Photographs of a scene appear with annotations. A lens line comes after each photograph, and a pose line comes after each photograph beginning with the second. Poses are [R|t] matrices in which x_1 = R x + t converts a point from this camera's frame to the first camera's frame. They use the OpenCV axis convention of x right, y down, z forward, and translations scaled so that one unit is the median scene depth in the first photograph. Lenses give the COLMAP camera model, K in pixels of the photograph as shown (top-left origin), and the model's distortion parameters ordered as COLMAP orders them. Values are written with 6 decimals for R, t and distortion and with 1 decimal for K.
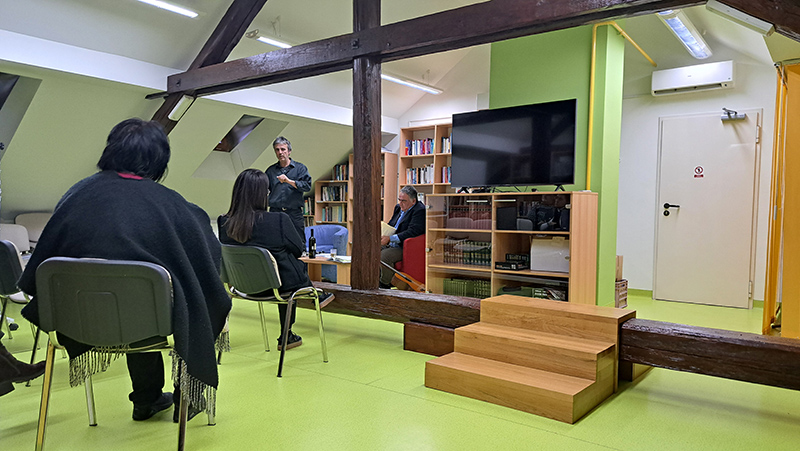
lens RADIAL K [[578.9, 0, 398.8], [0, 578.9, 228.1], [0, 0, 1]] dist [0.077718, -0.012381]
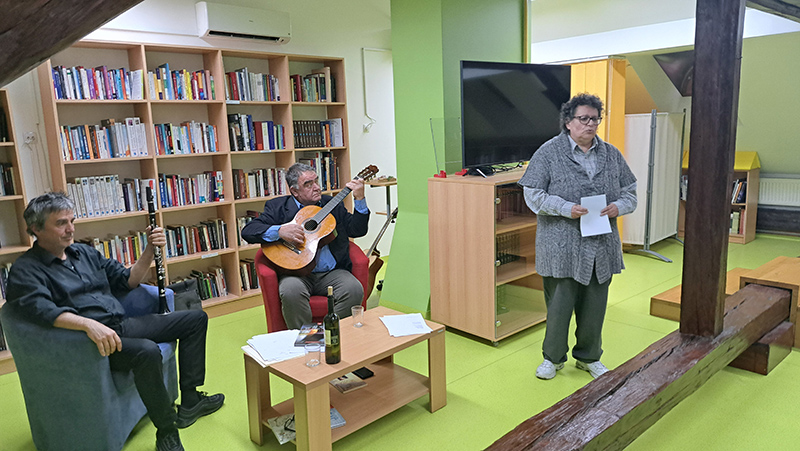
lens RADIAL K [[578.9, 0, 395.2], [0, 578.9, 229.2], [0, 0, 1]] dist [0.077718, -0.012381]
pose [[0.189976, -0.190335, 0.963162, -0.390209], [0.072965, 0.981052, 0.179479, -0.082793], [-0.979074, 0.036181, 0.200264, 0.606031]]
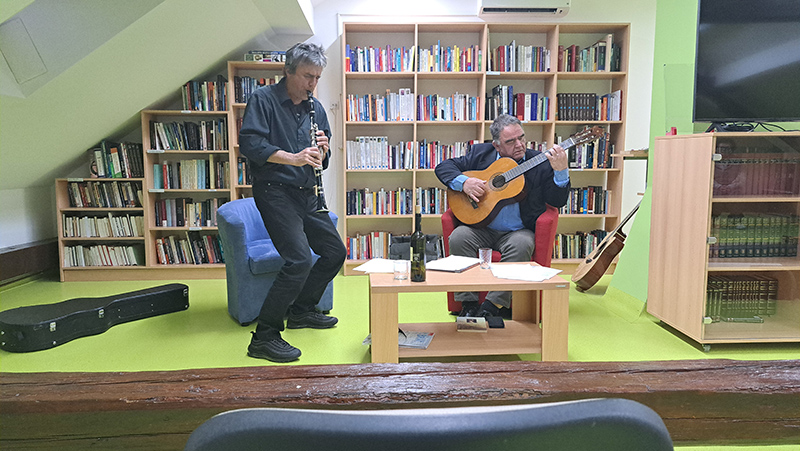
lens RADIAL K [[578.9, 0, 399.2], [0, 578.9, 222.5], [0, 0, 1]] dist [0.077718, -0.012381]
pose [[0.769980, -0.081704, 0.632815, -0.315542], [0.033564, 0.995581, 0.087702, -0.022026], [-0.637184, -0.046289, 0.769320, 0.477763]]
